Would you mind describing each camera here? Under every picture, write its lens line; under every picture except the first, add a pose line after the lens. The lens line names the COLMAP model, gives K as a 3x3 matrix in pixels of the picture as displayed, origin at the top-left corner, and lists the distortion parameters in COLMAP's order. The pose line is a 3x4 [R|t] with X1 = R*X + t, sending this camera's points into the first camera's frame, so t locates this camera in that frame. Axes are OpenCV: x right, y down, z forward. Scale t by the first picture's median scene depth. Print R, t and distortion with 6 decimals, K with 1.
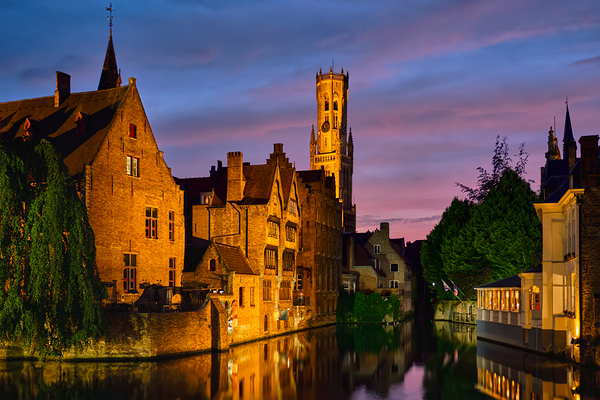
lens RADIAL K [[719.3, 0, 351.4], [0, 719.3, 260.3], [0, 0, 1]] dist [-0.017966, 0.010651]
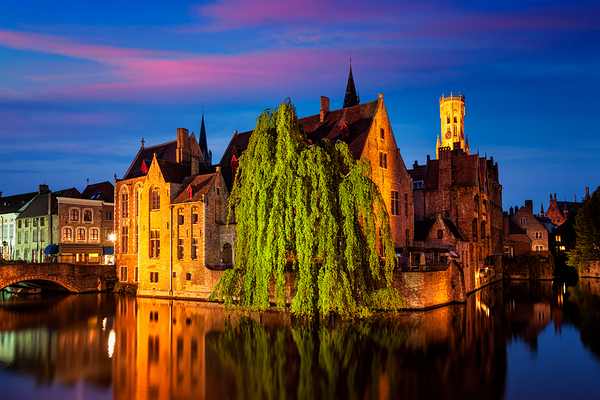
lens RADIAL K [[467.9, 0, 269.7], [0, 467.9, 226.3], [0, 0, 1]] dist [0.001544, 0.000591]
pose [[0.954748, -0.034084, -0.295456, -0.216617], [0.026803, 0.999230, -0.028661, 0.007575], [0.296205, 0.019445, 0.954926, 0.107264]]
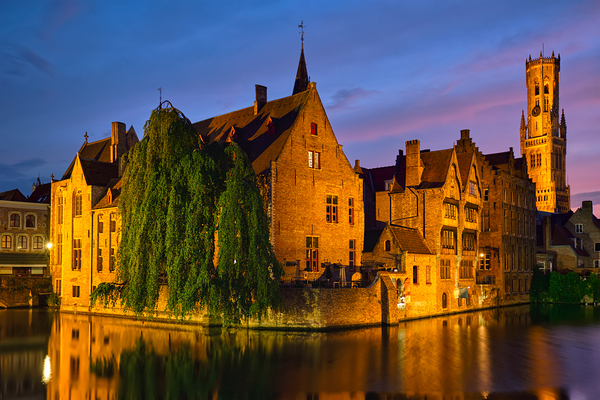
lens RADIAL K [[648.3, 0, 301.5], [0, 648.3, 241.3], [0, 0, 1]] dist [0.014564, -0.015625]
pose [[0.908209, -0.022649, -0.417904, 0.089388], [0.018928, 0.999736, -0.013045, 0.009457], [0.418089, 0.003937, 0.908398, 0.053091]]
